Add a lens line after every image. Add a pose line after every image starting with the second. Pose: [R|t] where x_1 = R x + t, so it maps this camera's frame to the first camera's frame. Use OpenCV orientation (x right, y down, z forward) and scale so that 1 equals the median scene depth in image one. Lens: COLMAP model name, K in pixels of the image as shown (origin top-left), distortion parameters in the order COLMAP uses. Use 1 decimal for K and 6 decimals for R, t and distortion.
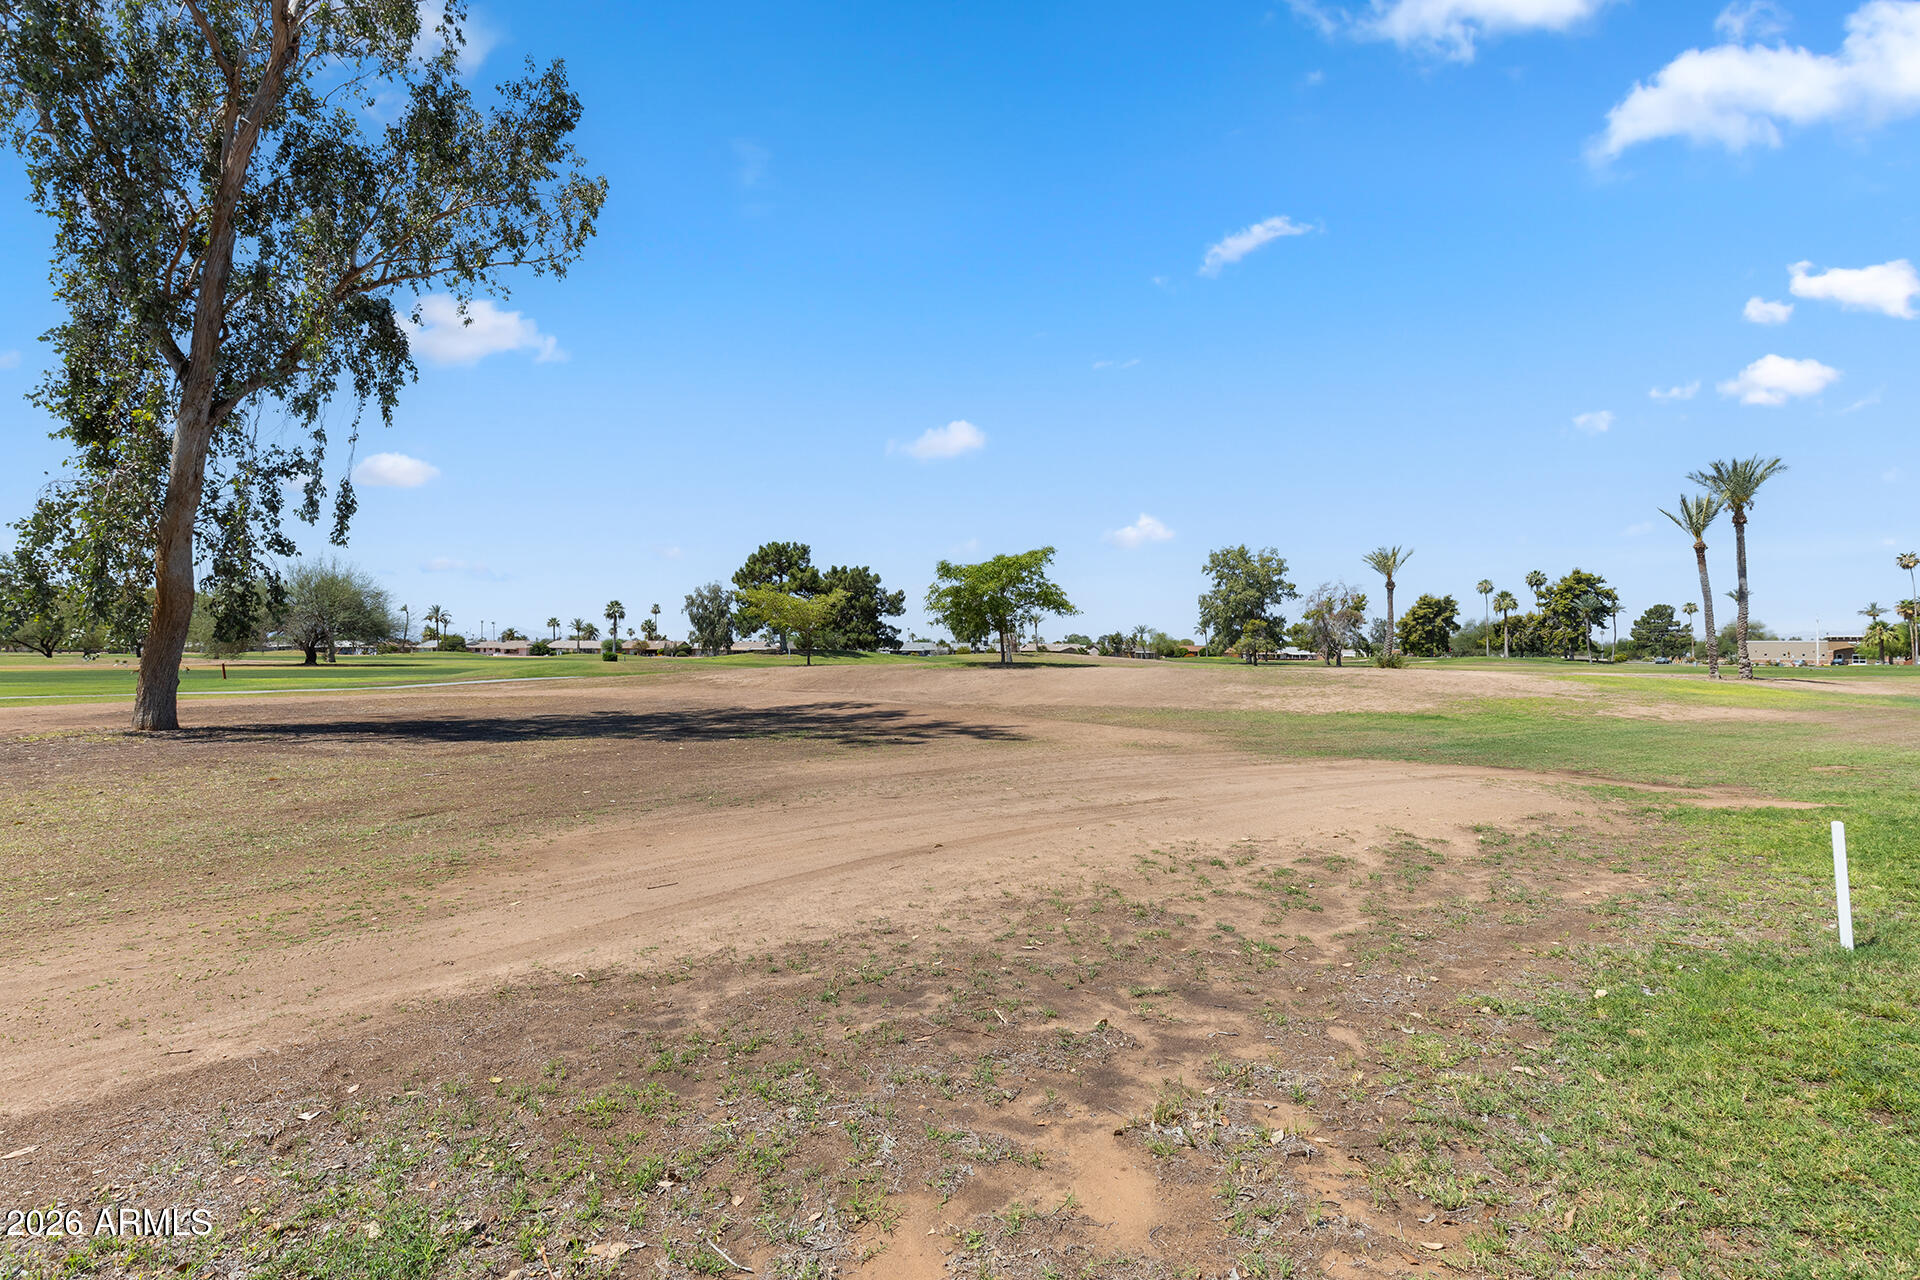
lens RADIAL K [[876.1, 0, 960.0], [0, 876.1, 640.0], [0, 0, 1]] dist [0.004350, -0.000550]
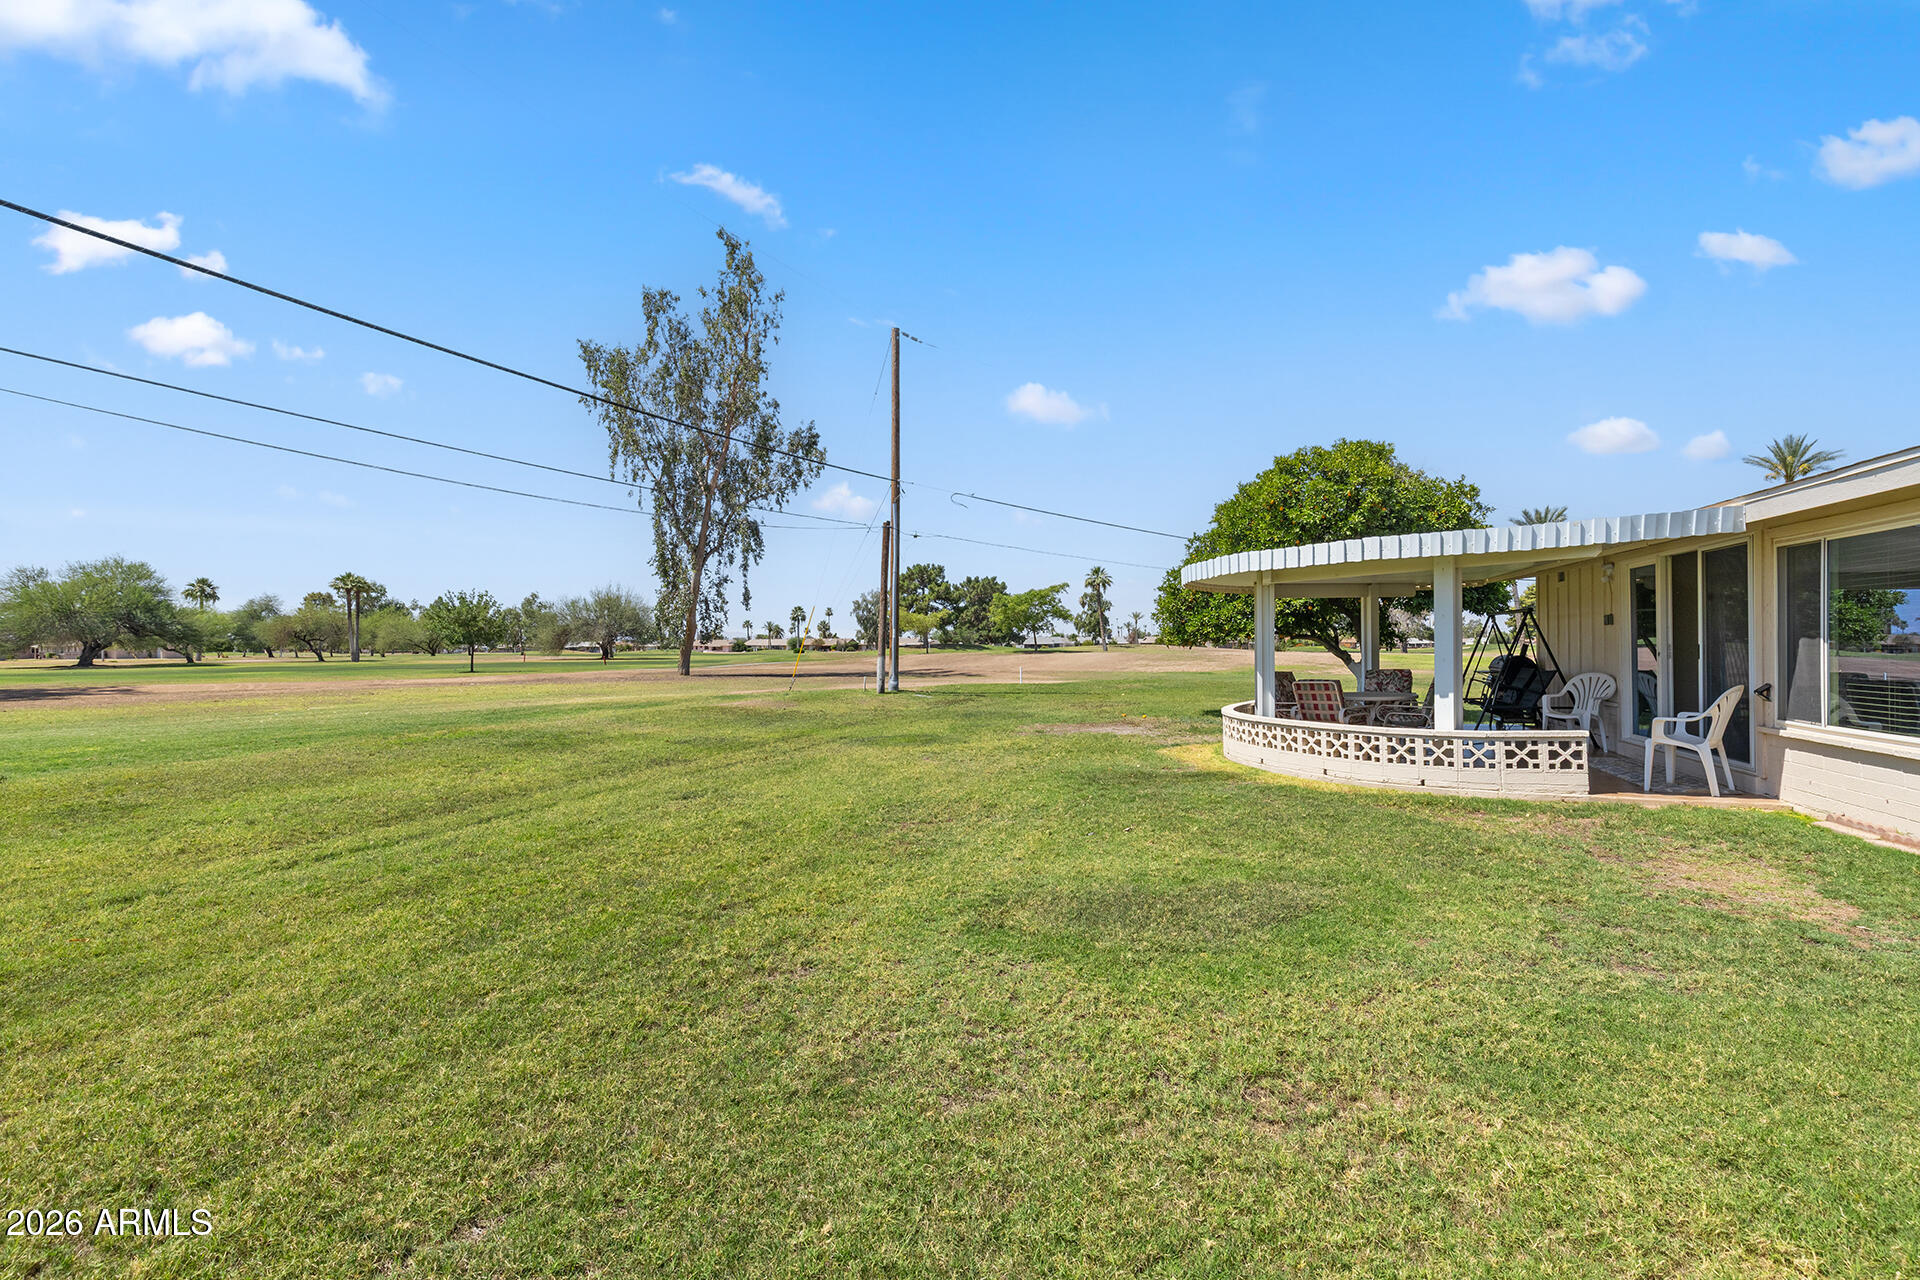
lens RADIAL K [[851.5, 0, 953.1], [0, 851.5, 645.2], [0, 0, 1]] dist [0.003868, 0.000025]
pose [[0.982790, -0.011293, -0.184378, 0.038699], [0.013722, 0.999835, 0.011902, -0.001598], [0.184213, -0.014227, 0.982783, -0.130812]]
